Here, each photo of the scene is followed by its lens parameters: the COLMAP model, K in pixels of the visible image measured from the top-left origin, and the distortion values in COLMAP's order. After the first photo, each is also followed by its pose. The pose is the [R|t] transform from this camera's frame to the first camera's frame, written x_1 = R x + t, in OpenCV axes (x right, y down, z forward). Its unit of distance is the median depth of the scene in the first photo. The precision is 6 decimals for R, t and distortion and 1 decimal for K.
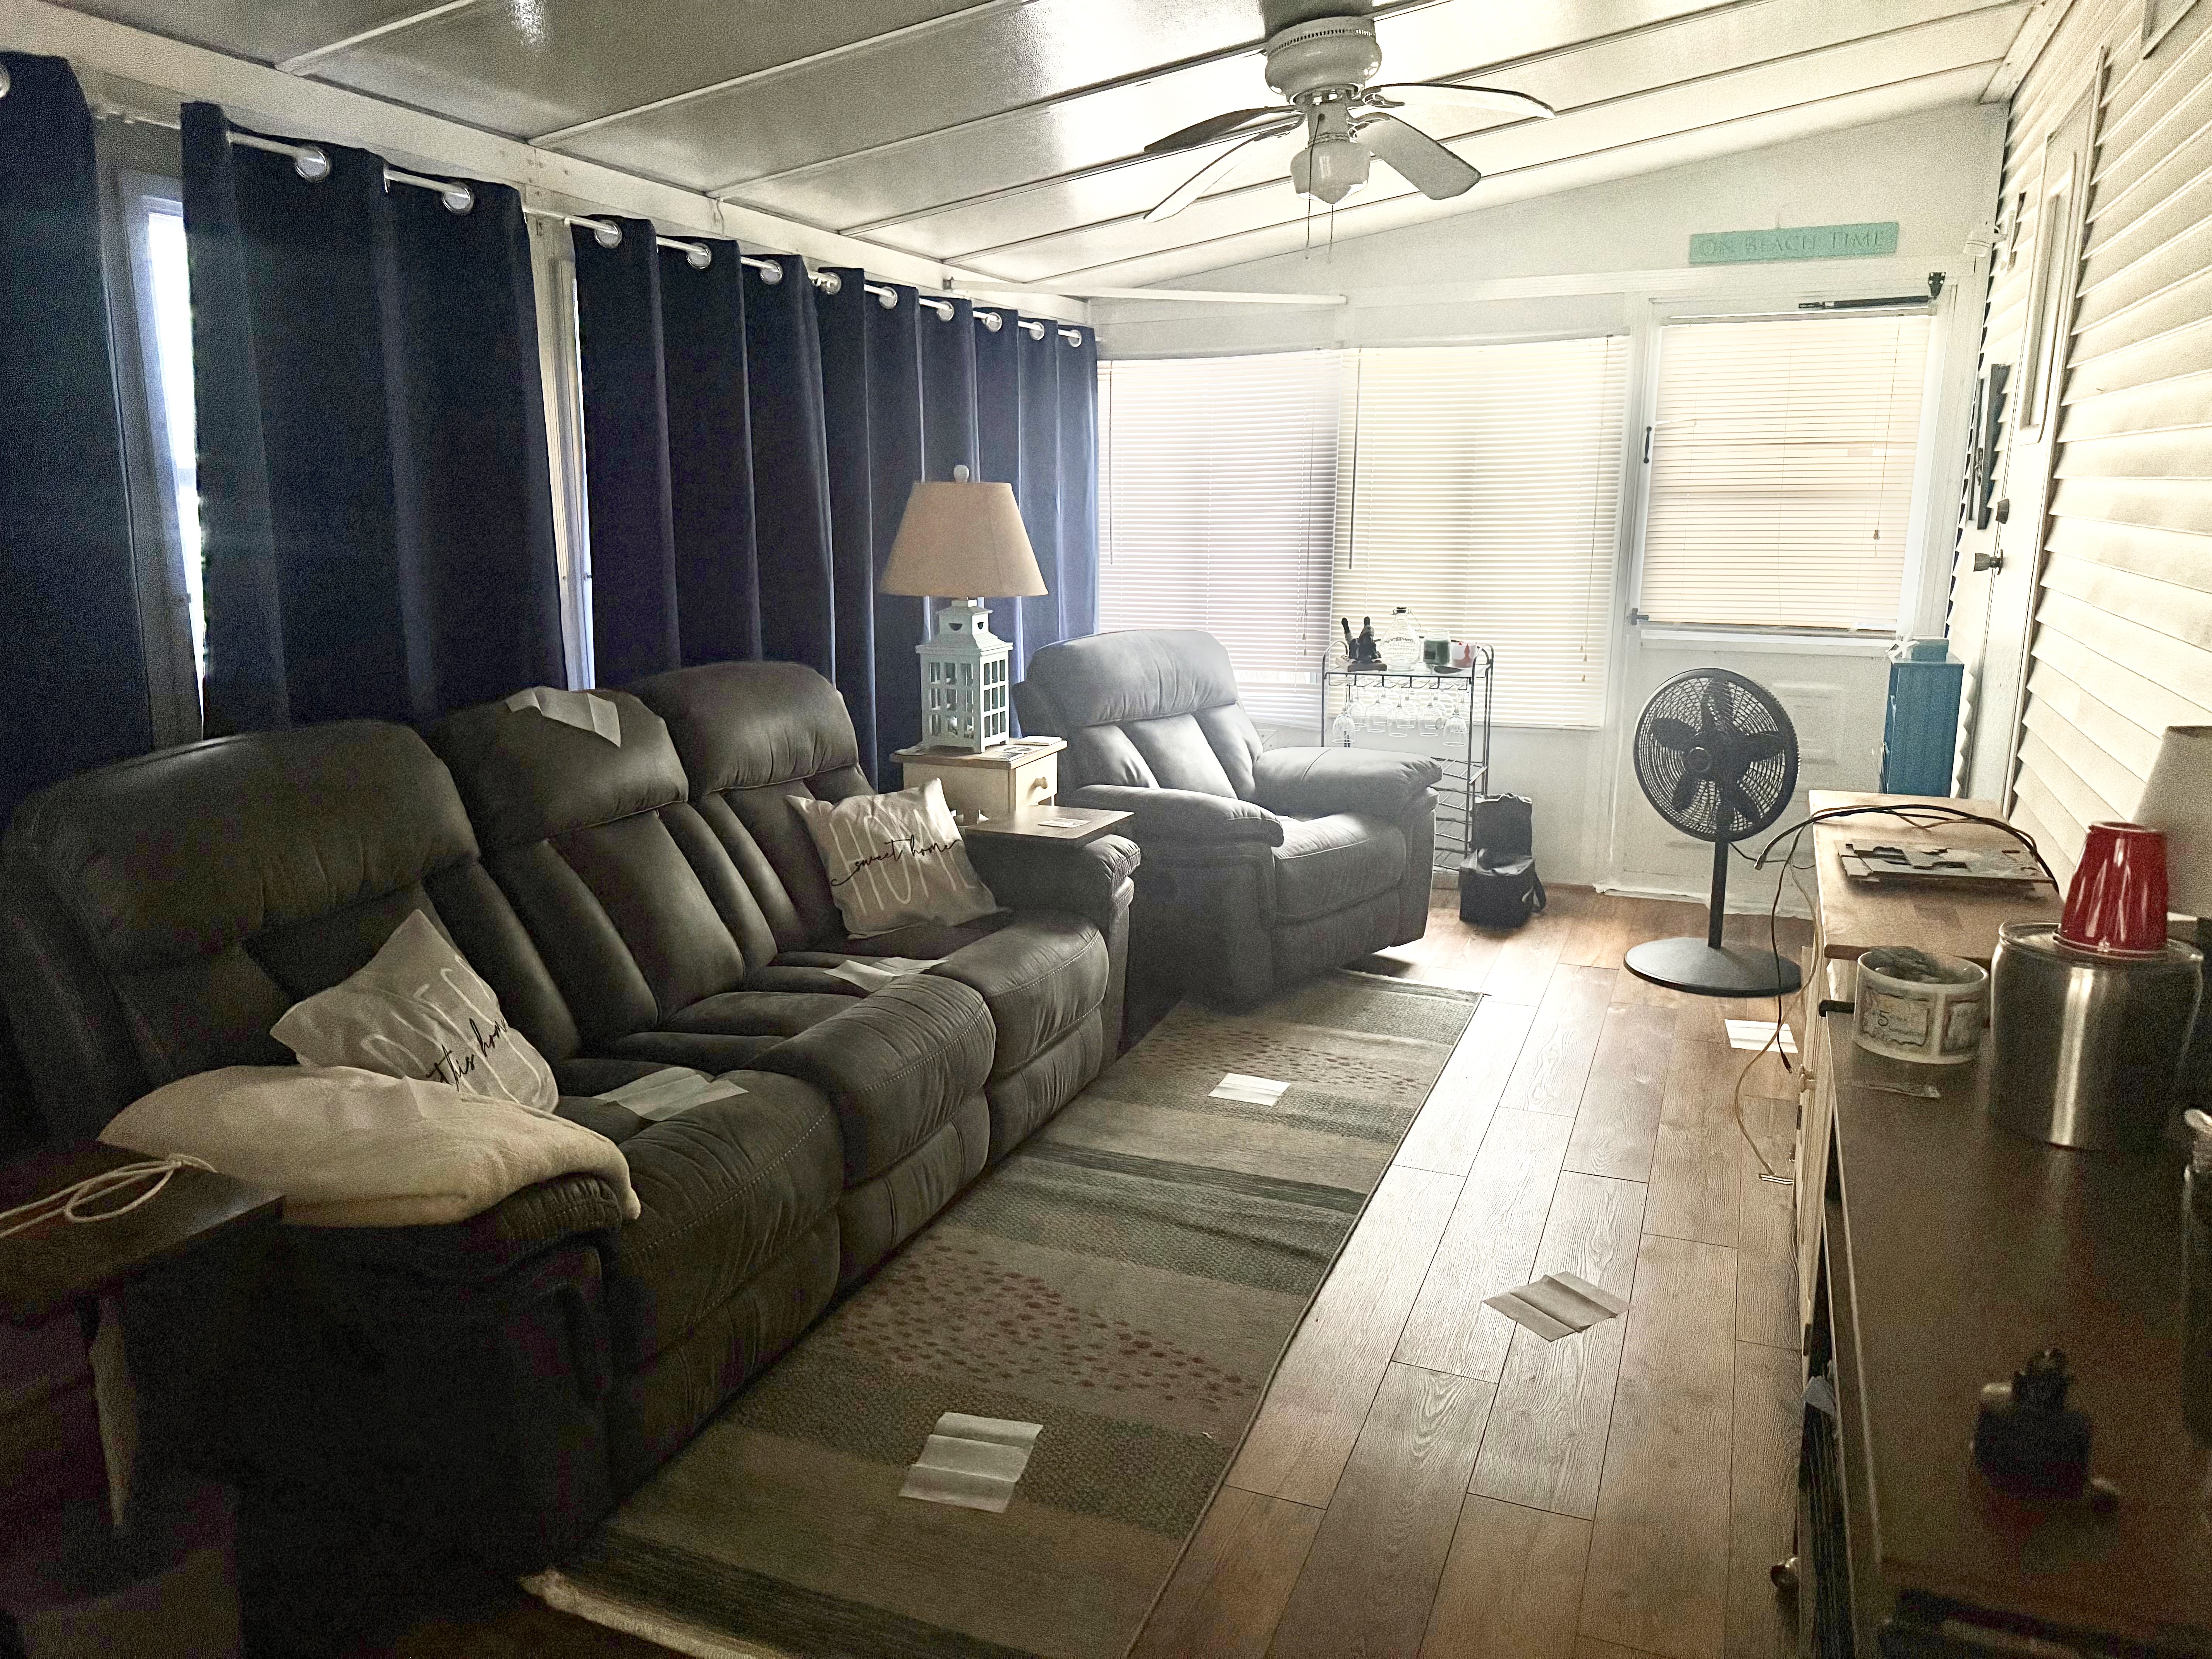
lens RADIAL K [[1557.8, 0, 1098.4], [0, 1557.8, 832.4], [0, 0, 1]] dist [0.044888, -0.058404]
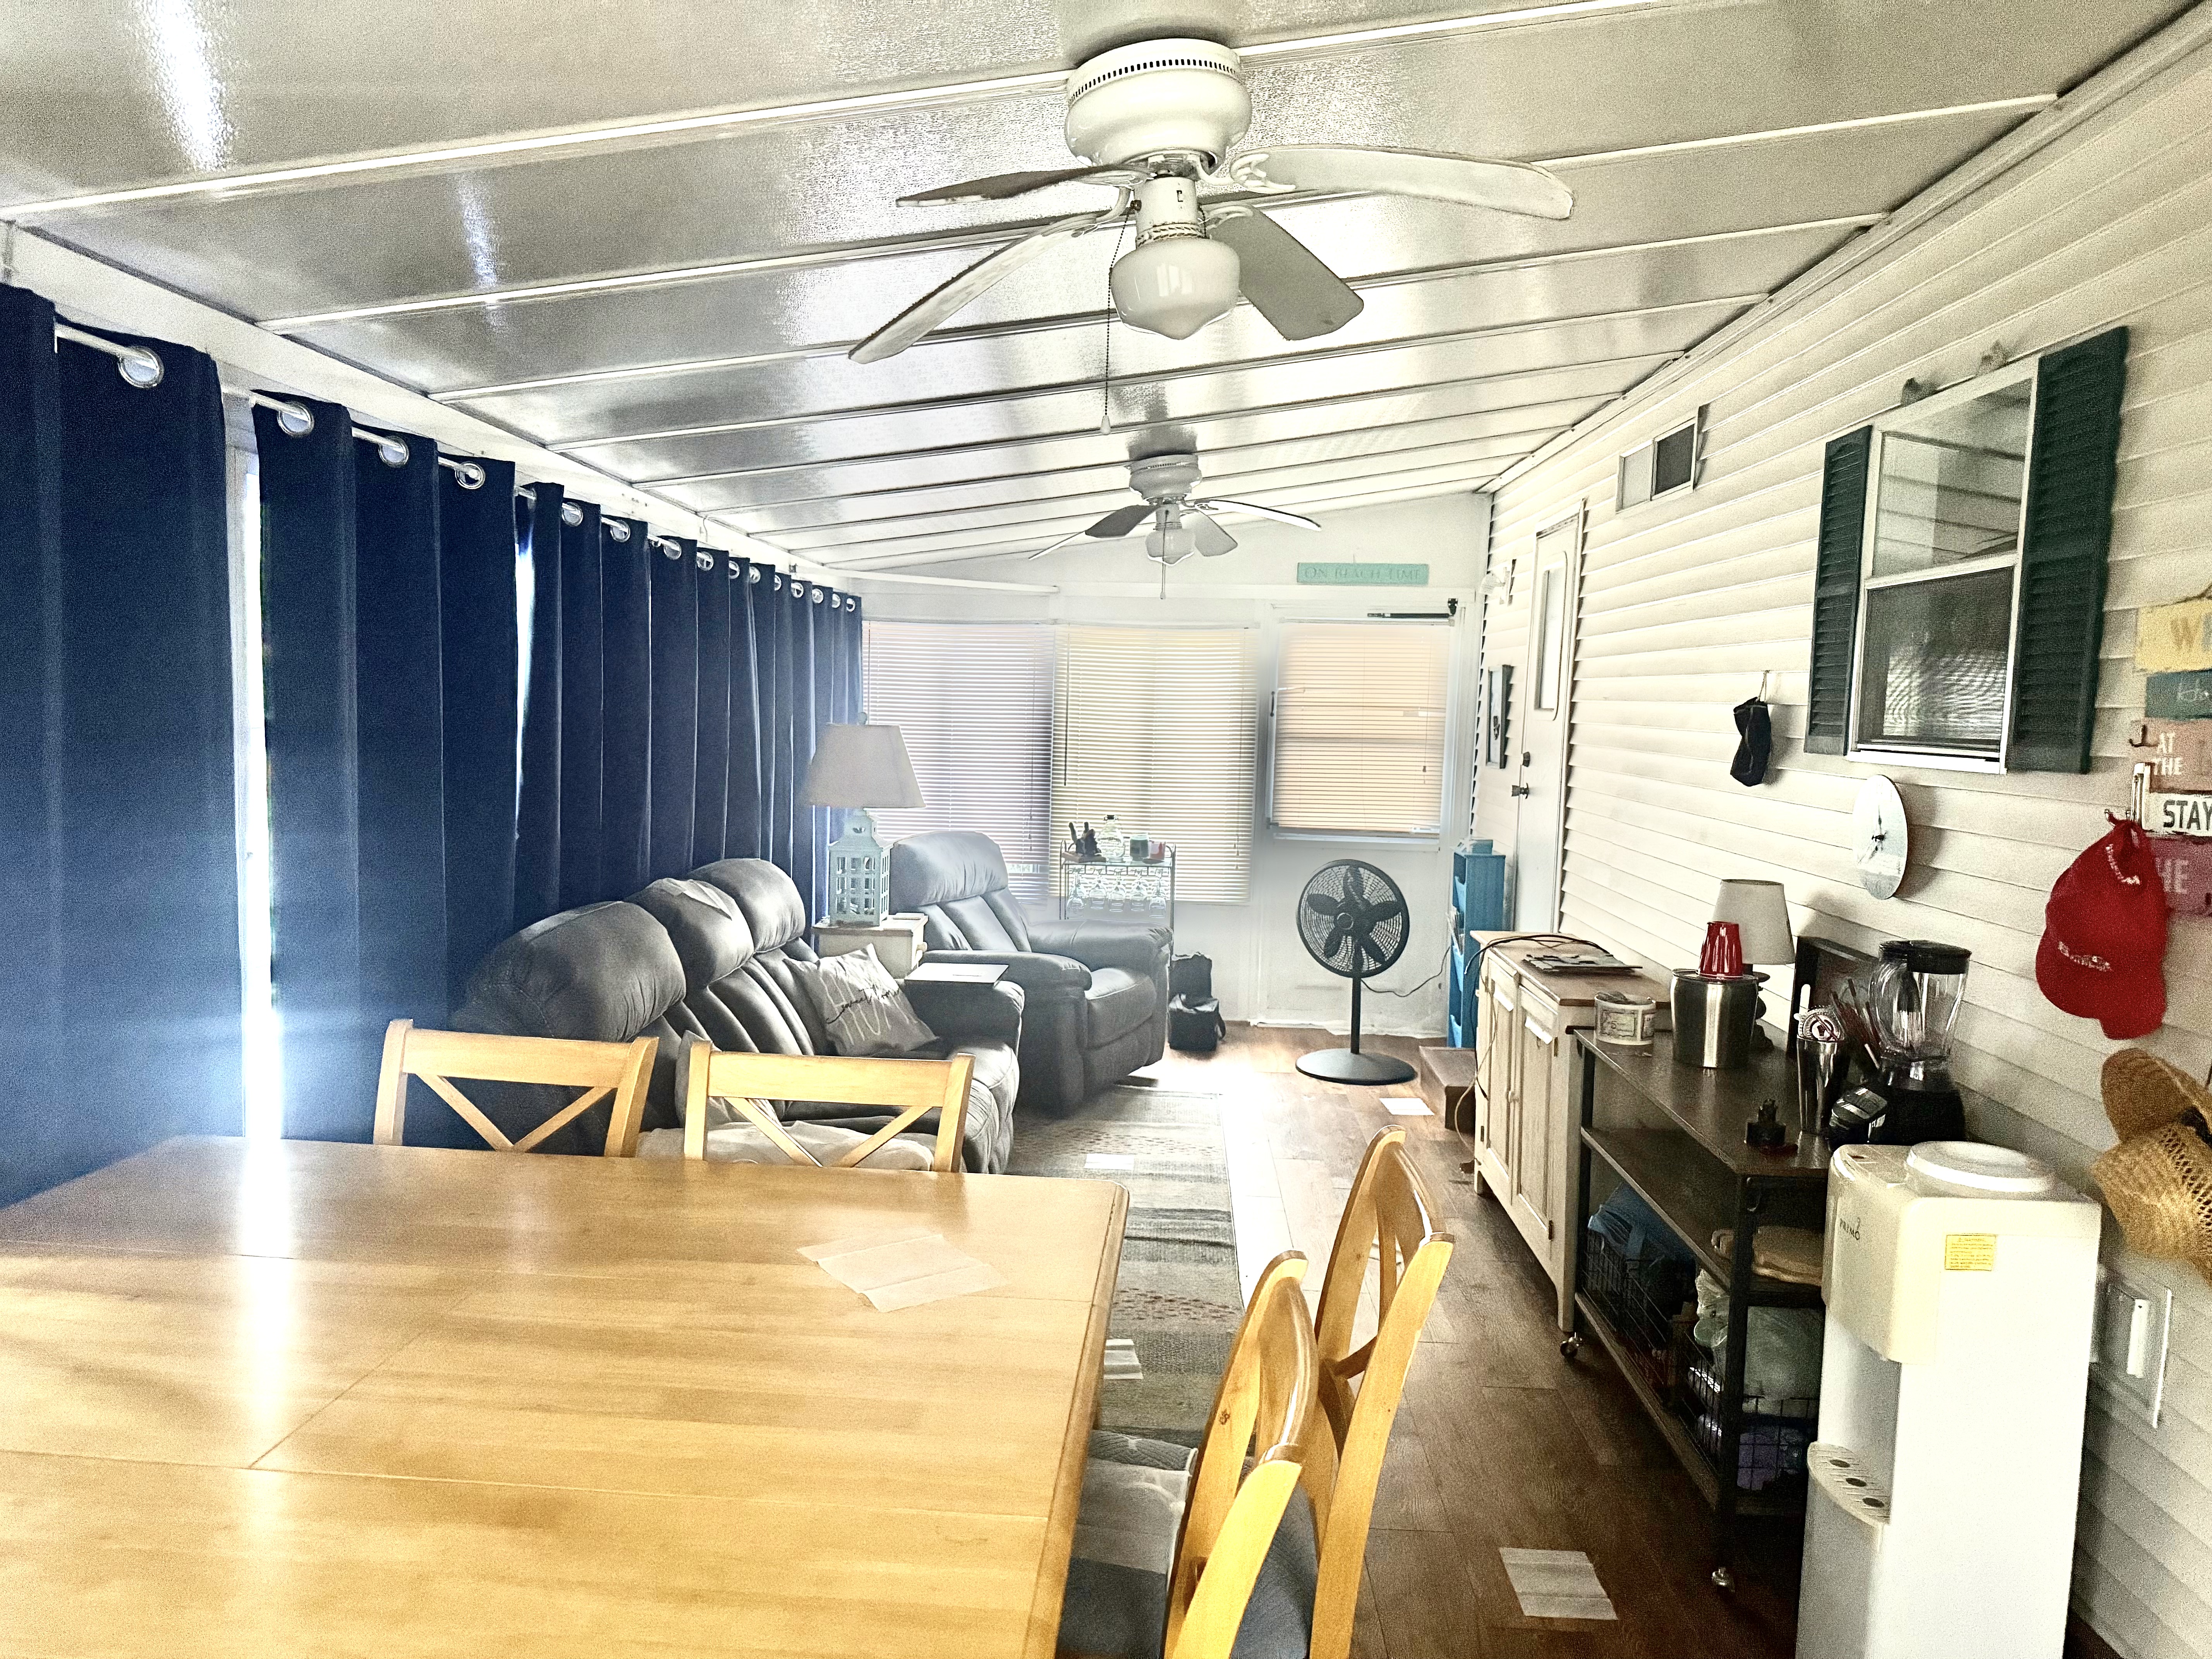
lens RADIAL K [[1557.8, 0, 1099.7], [0, 1557.8, 831.6], [0, 0, 1]] dist [0.044888, -0.058404]
pose [[0.937598, -0.001649, 0.347717, -0.339190], [0.045772, 0.991873, -0.118716, 0.032844], [-0.344696, 0.127223, 0.930053, -0.281271]]
